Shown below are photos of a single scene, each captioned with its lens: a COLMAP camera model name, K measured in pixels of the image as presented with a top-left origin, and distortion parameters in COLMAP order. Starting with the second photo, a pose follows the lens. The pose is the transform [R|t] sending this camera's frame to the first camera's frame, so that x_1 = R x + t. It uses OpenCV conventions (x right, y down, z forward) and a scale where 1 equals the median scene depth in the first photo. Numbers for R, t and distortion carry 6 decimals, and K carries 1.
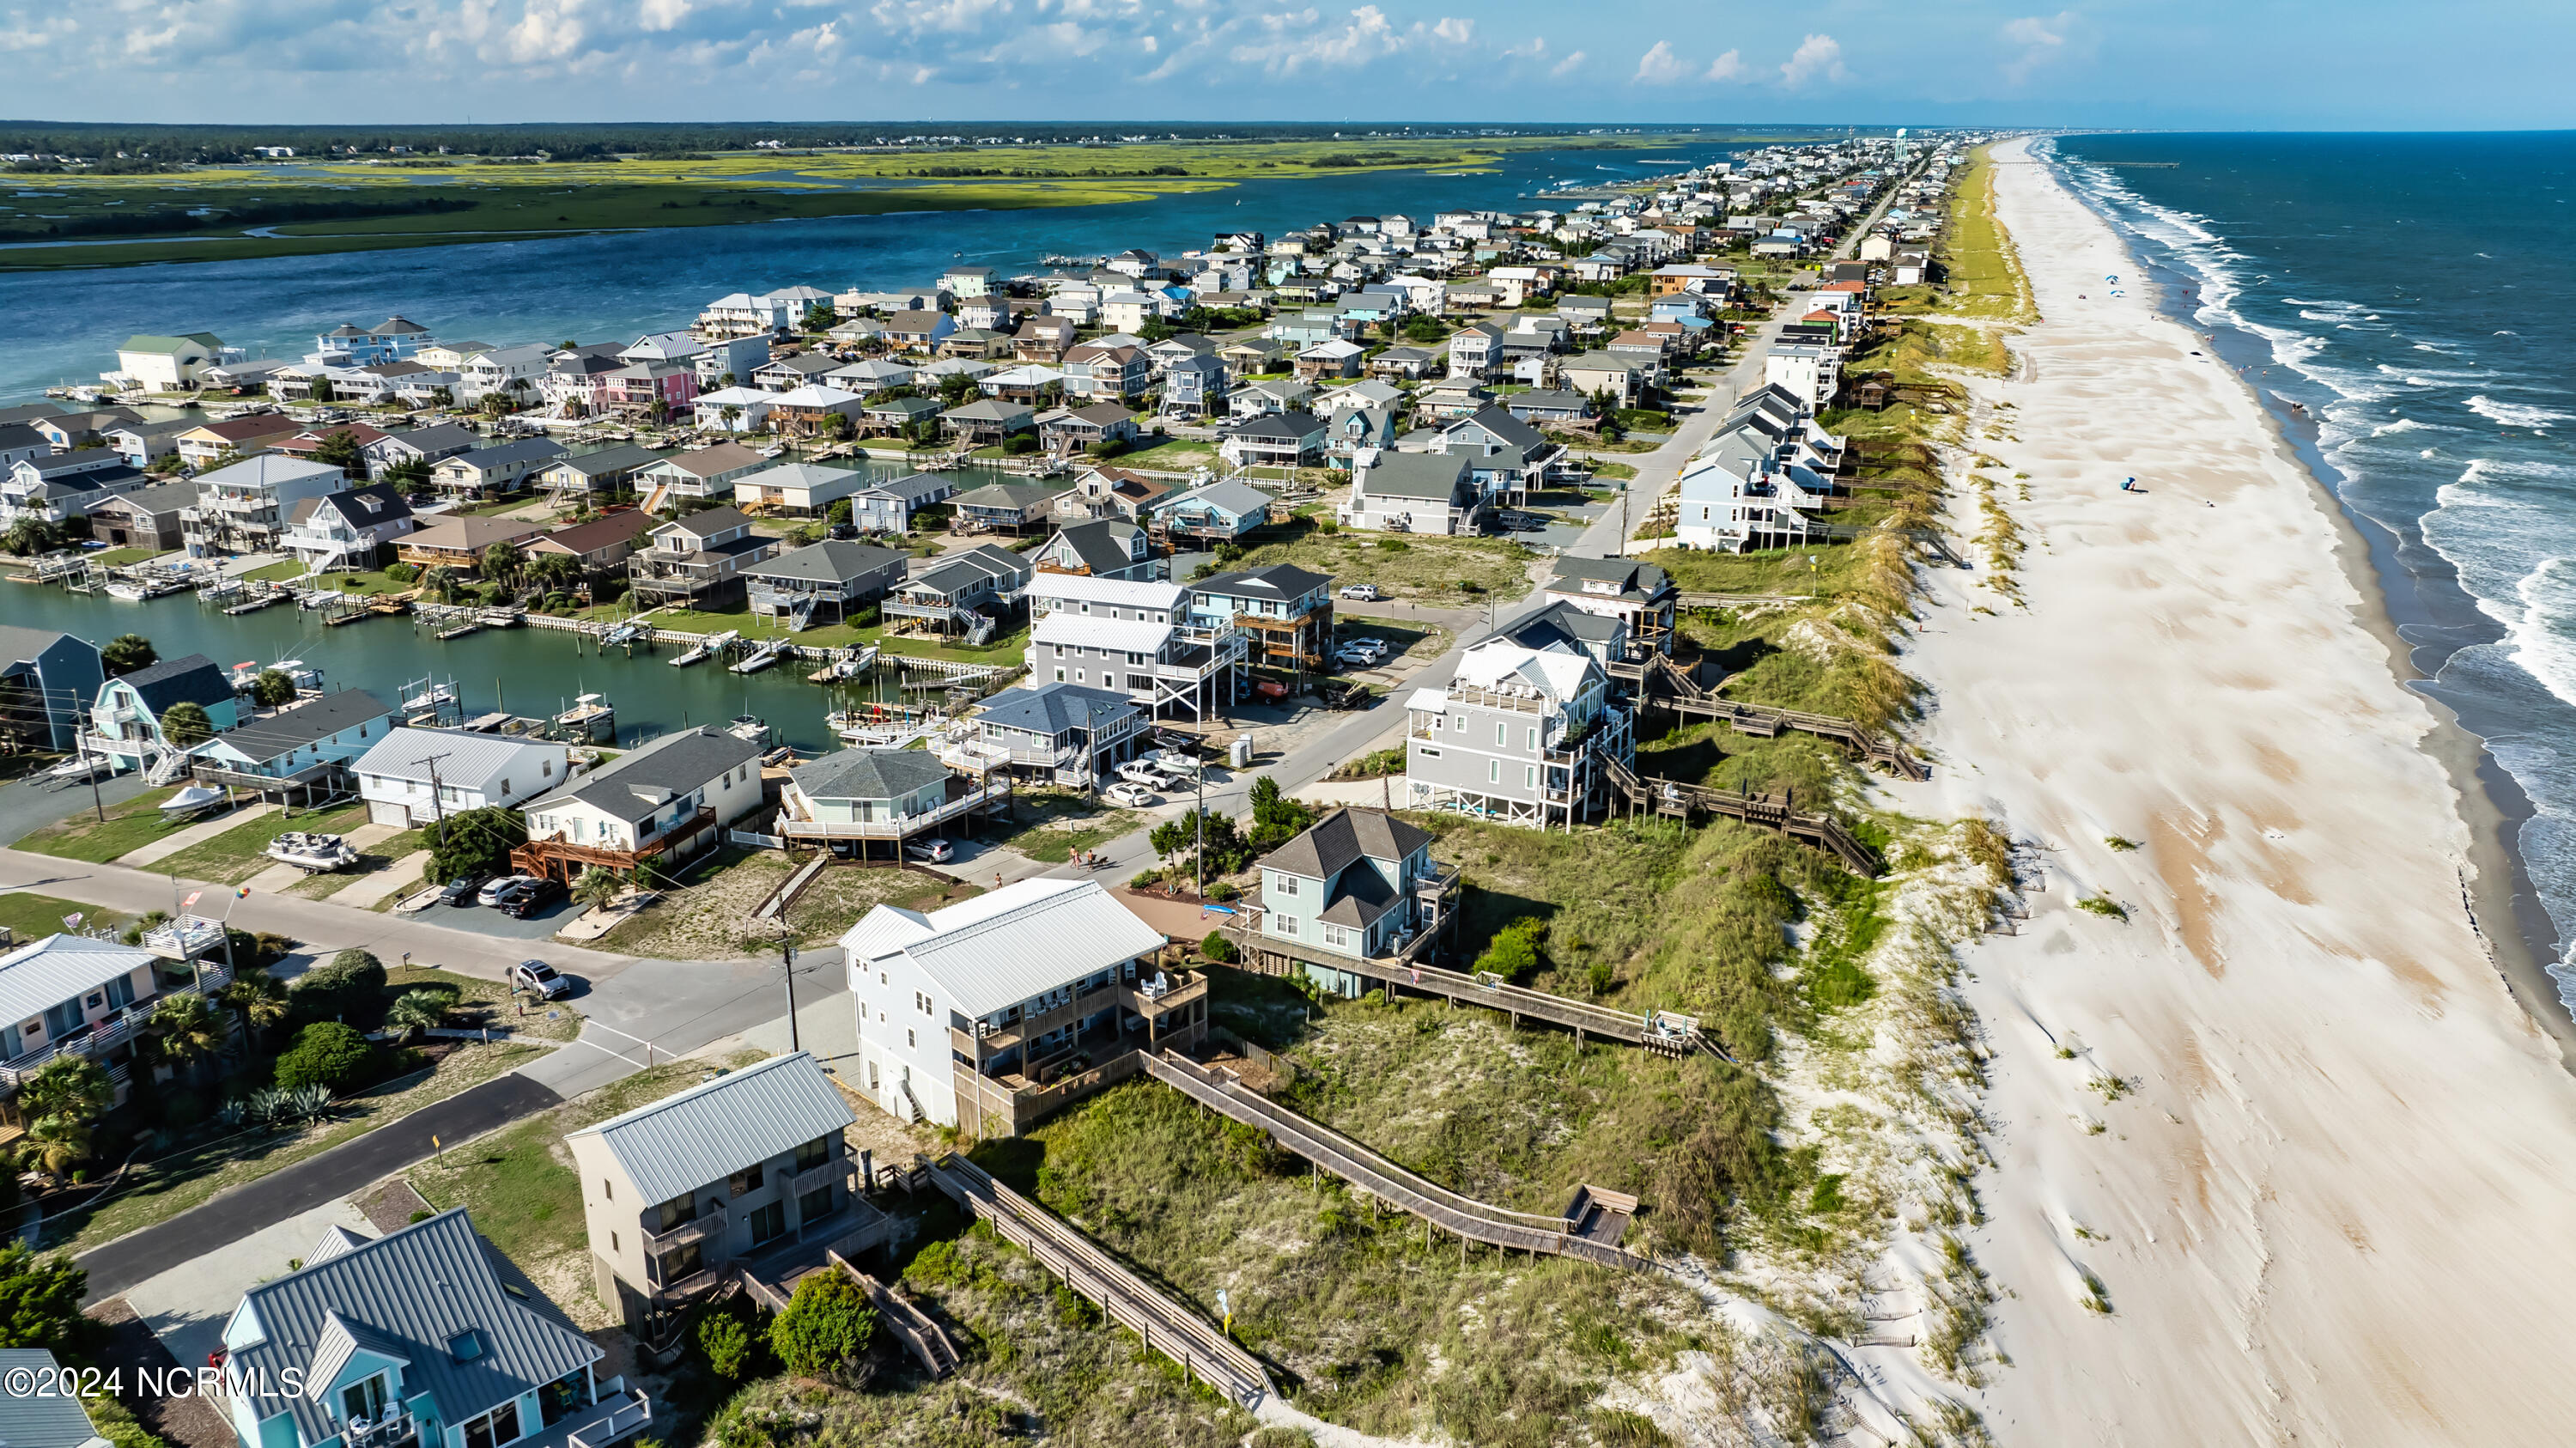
lens RADIAL K [[1817.1, 0, 1288.0], [0, 1817.1, 724.0], [0, 0, 1]] dist [-0.014057, -0.006119]
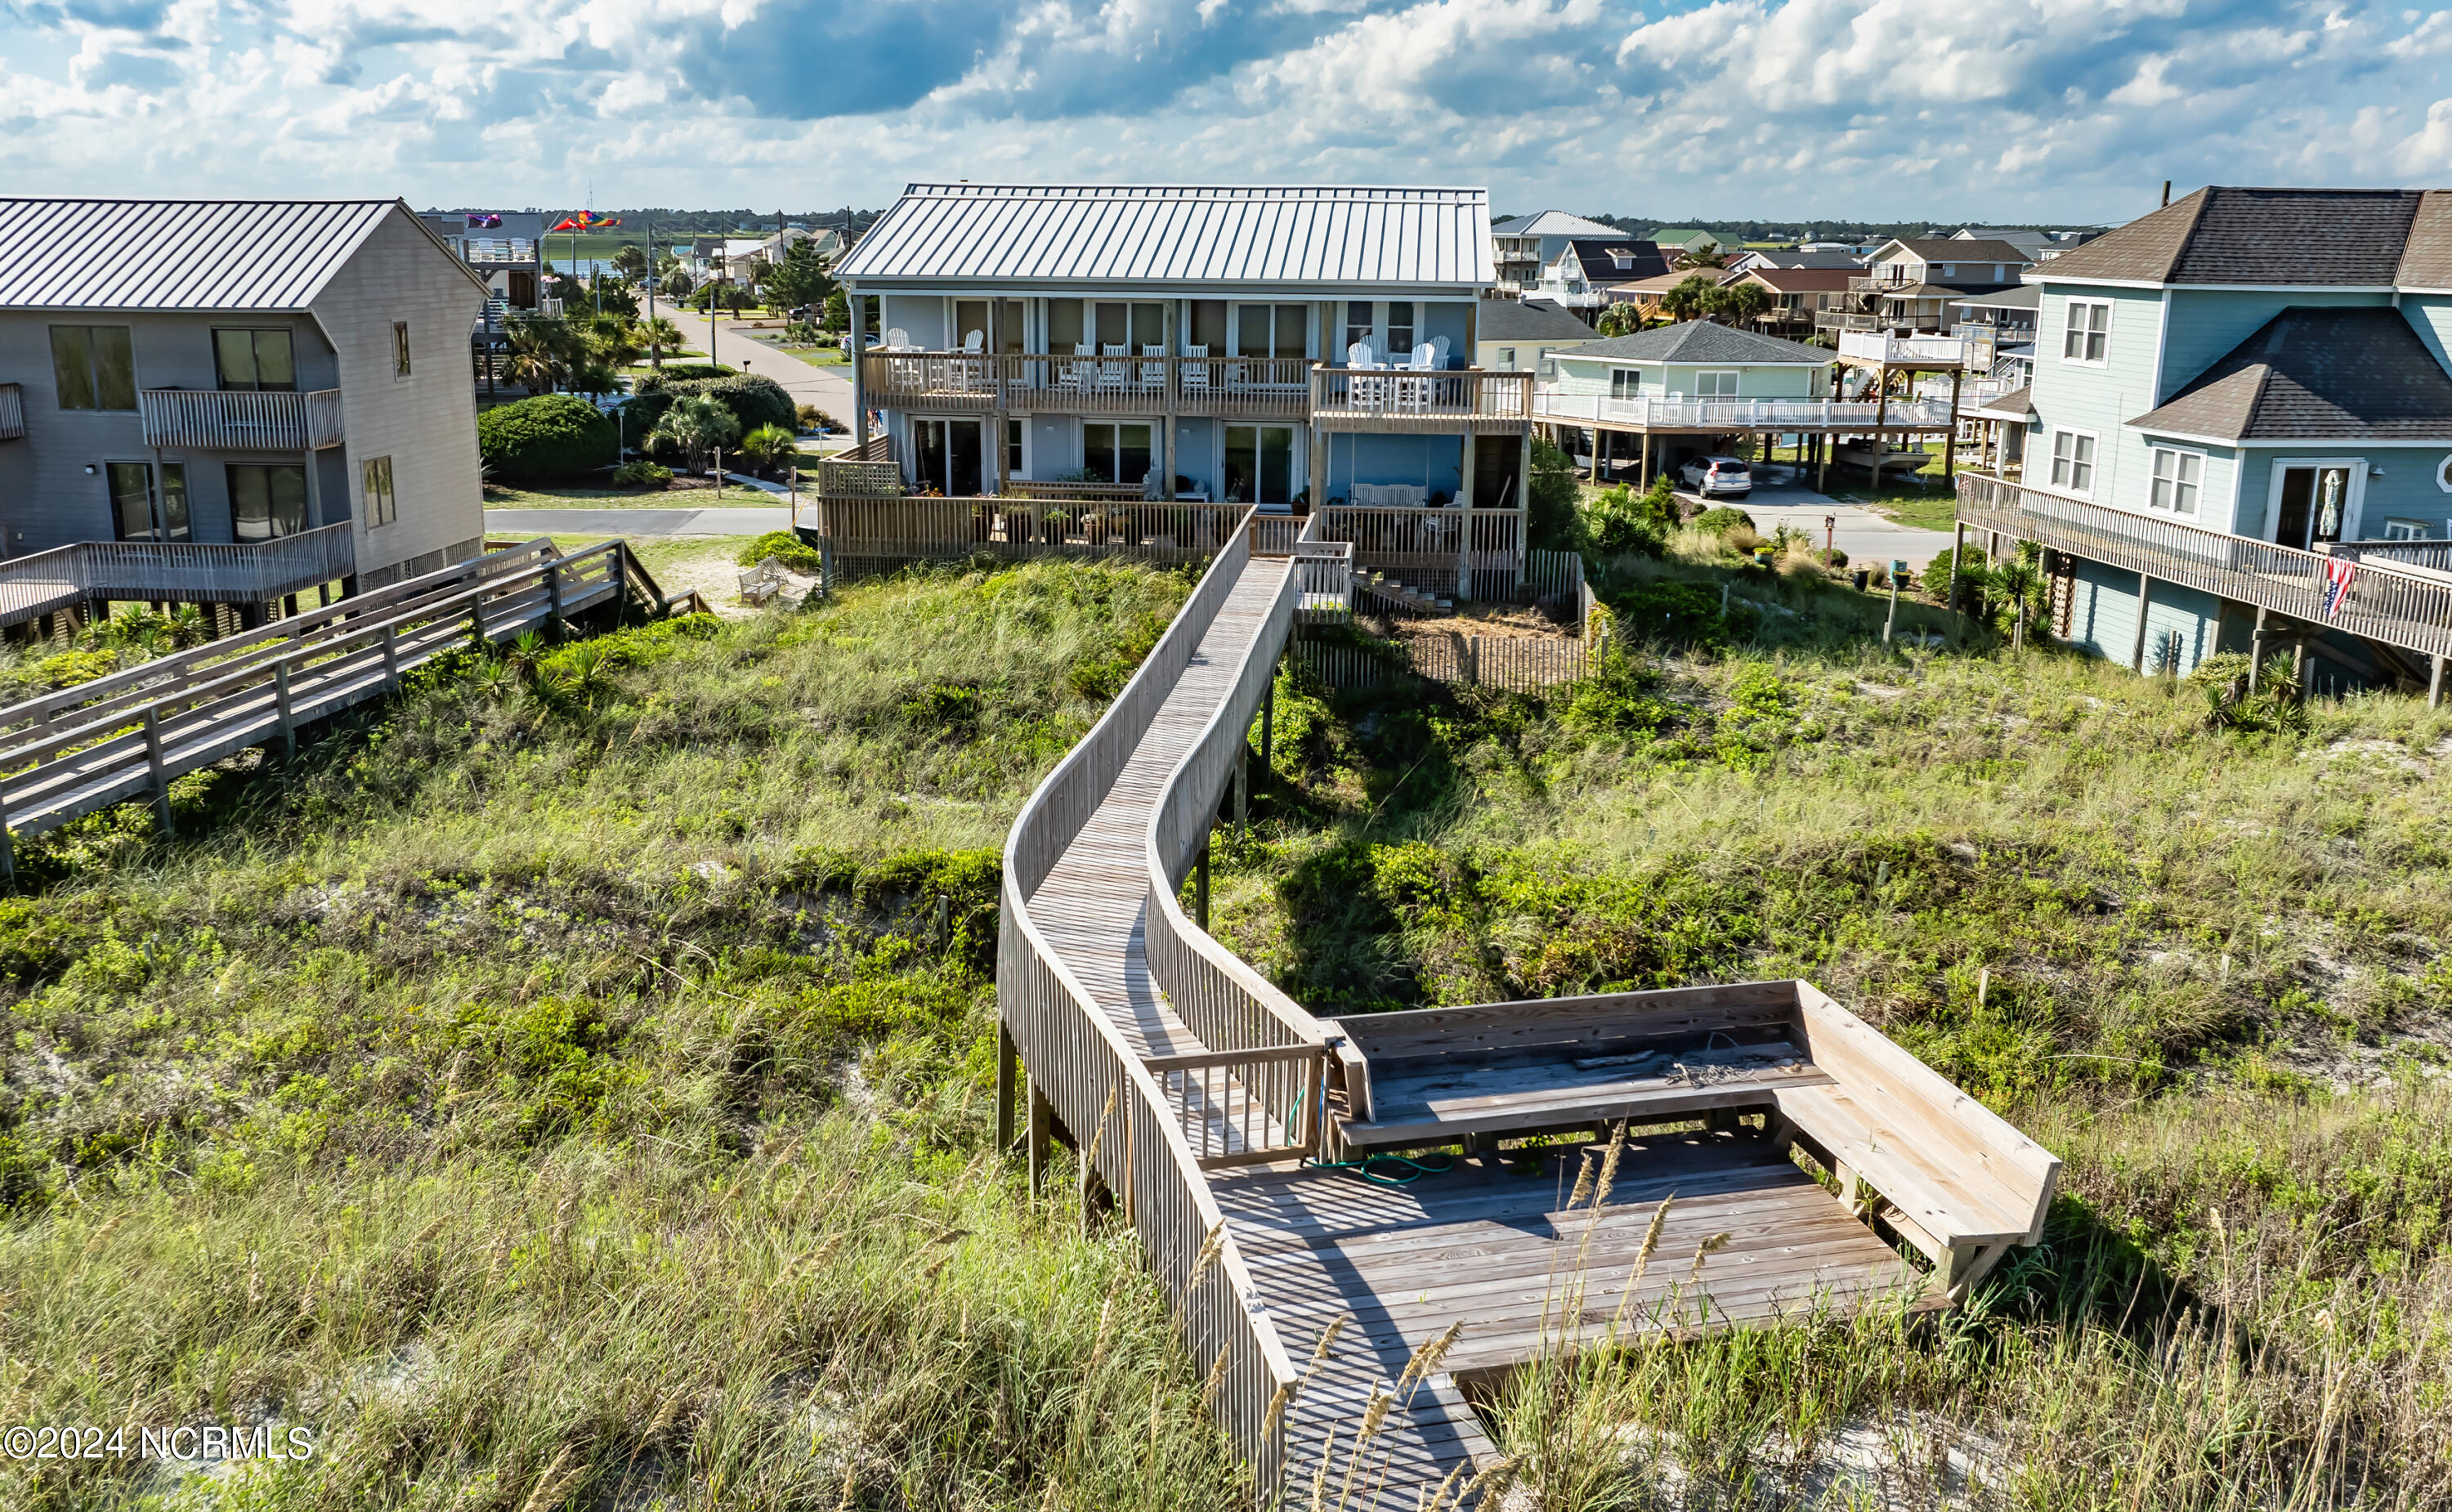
lens RADIAL K [[1971.2, 0, 1240.6], [0, 1971.2, 735.9], [0, 0, 1]] dist [-0.011500, -0.005086]
pose [[0.614718, 0.187032, -0.766251, 0.111622], [-0.253358, 0.966819, 0.032733, 0.107928], [0.746948, 0.174014, 0.641707, 0.382002]]
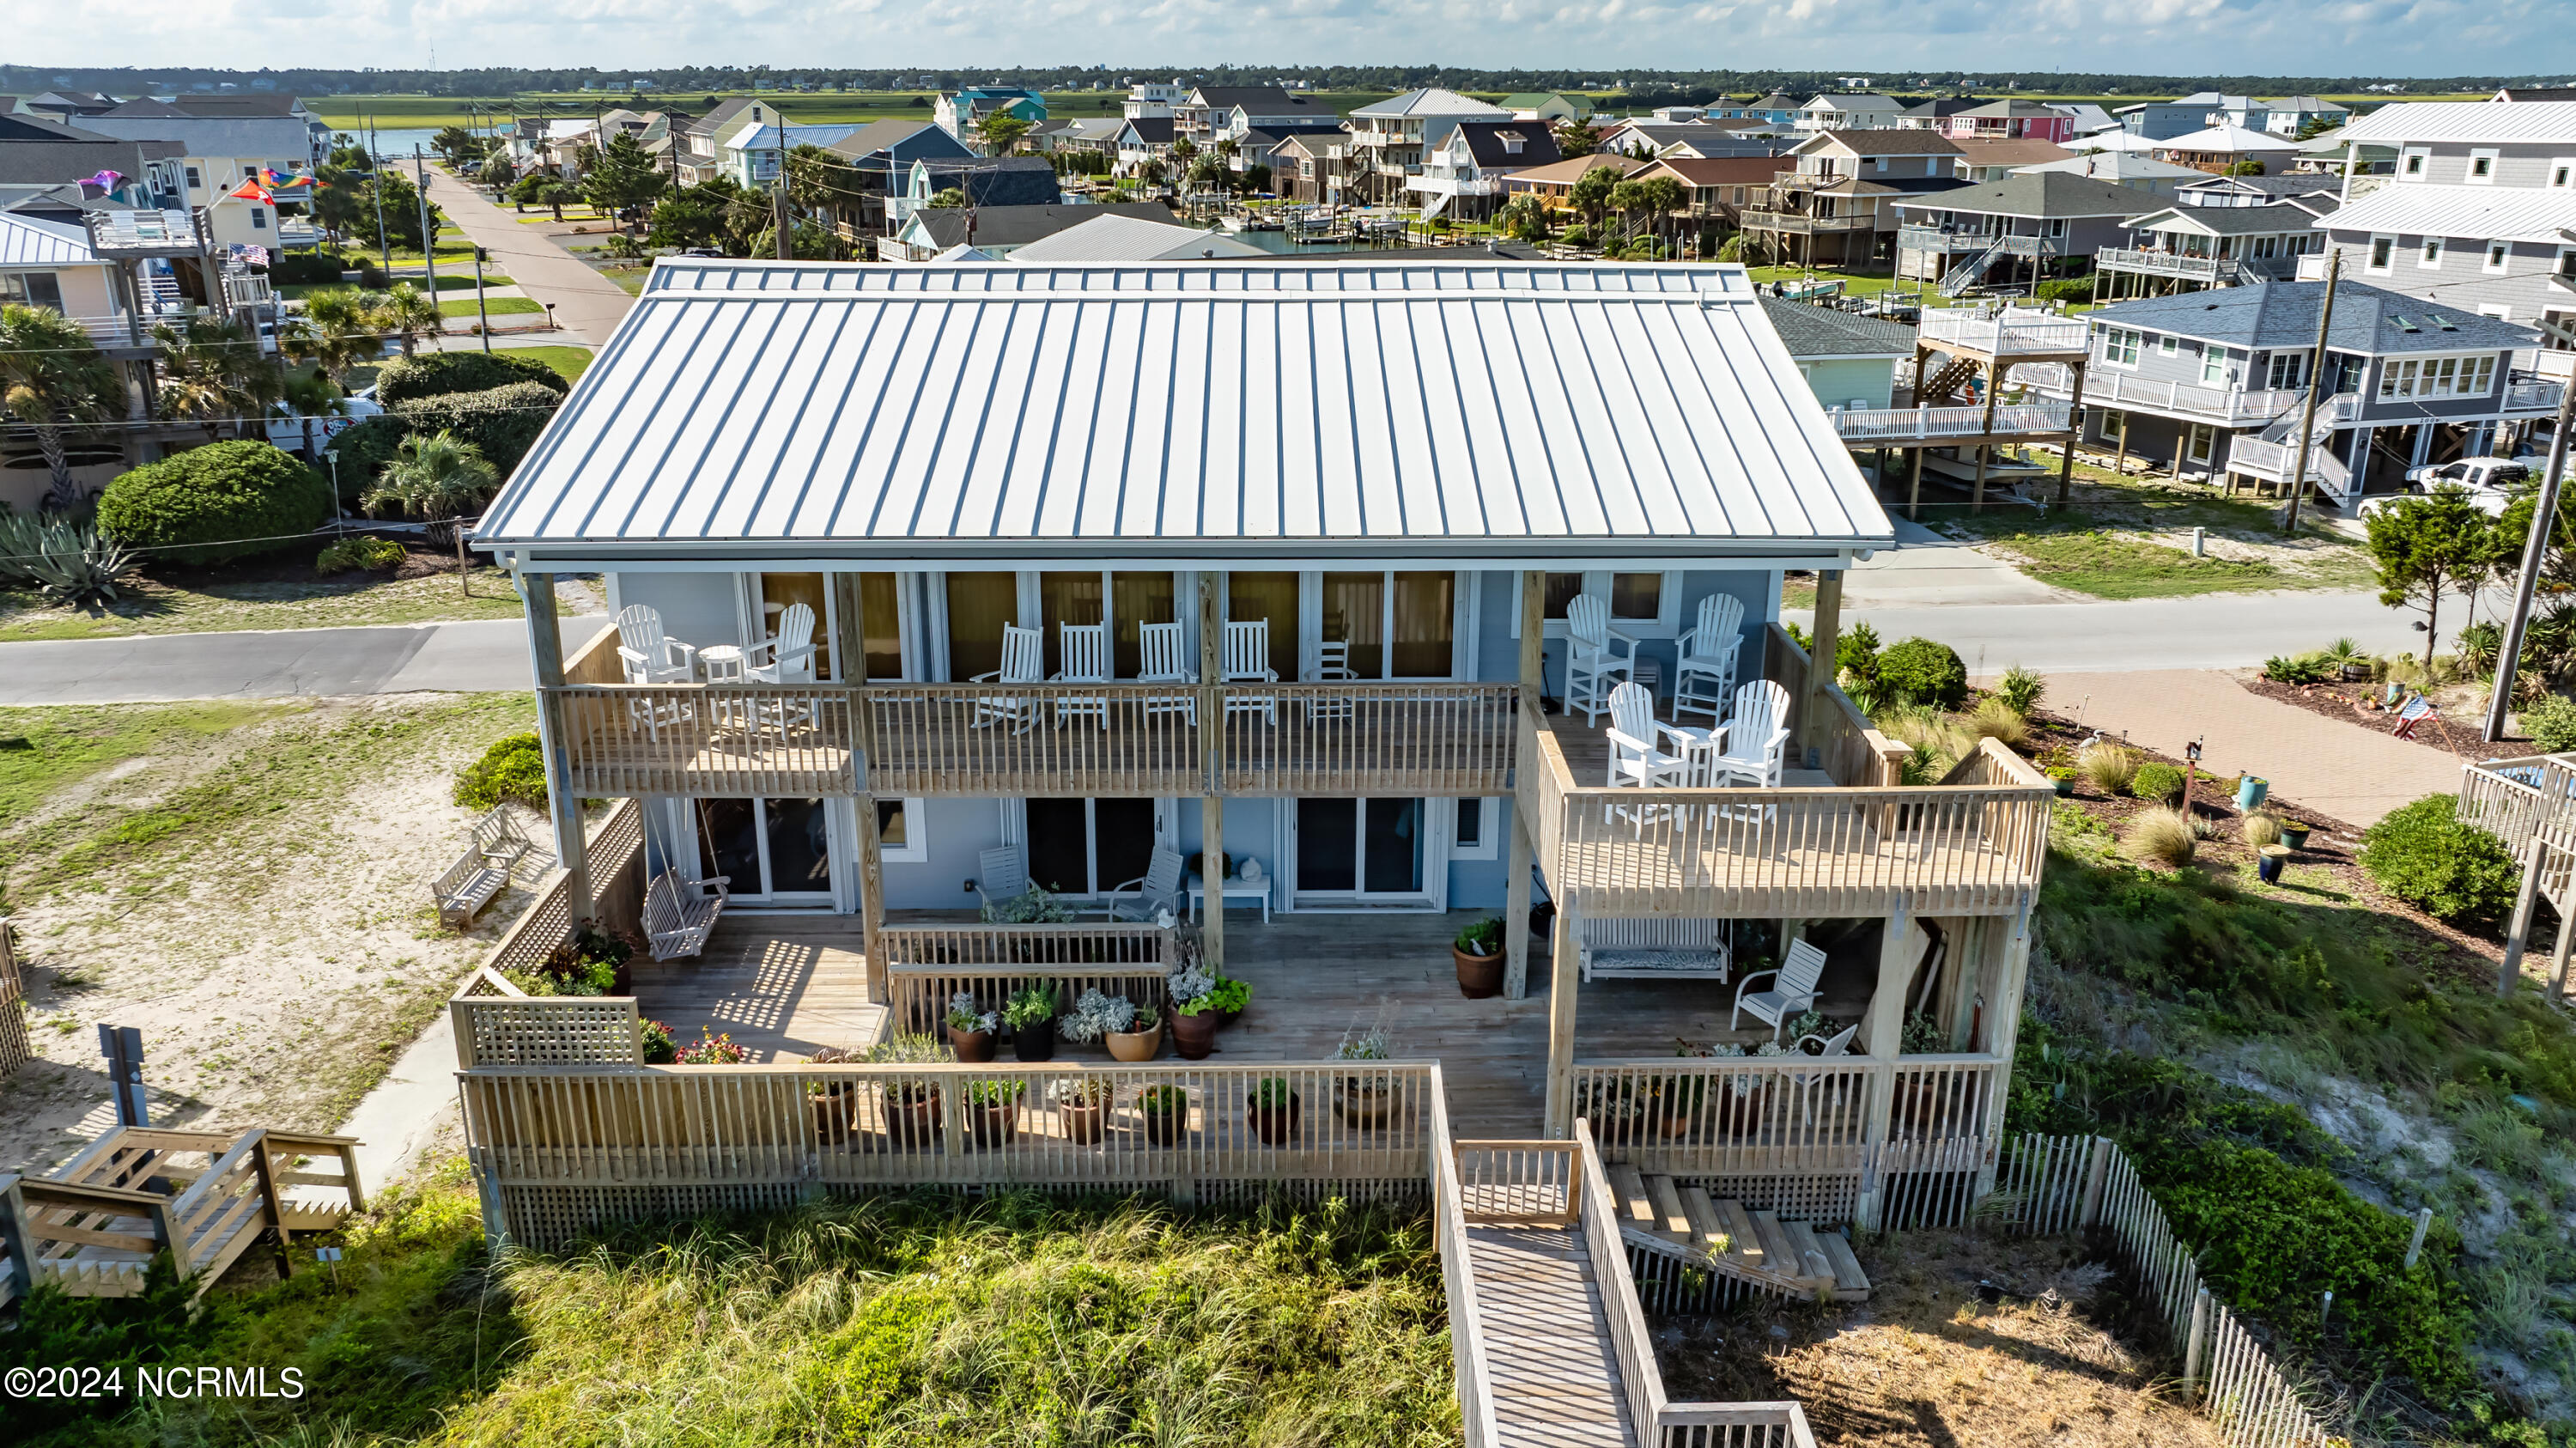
lens RADIAL K [[1817.1, 0, 1288.0], [0, 1817.1, 724.0], [0, 0, 1]] dist [-0.014057, -0.006119]
pose [[0.695830, 0.227369, -0.681267, 0.008909], [-0.222304, 0.970167, 0.096732, 0.070784], [0.682936, 0.084139, 0.725616, 0.437359]]
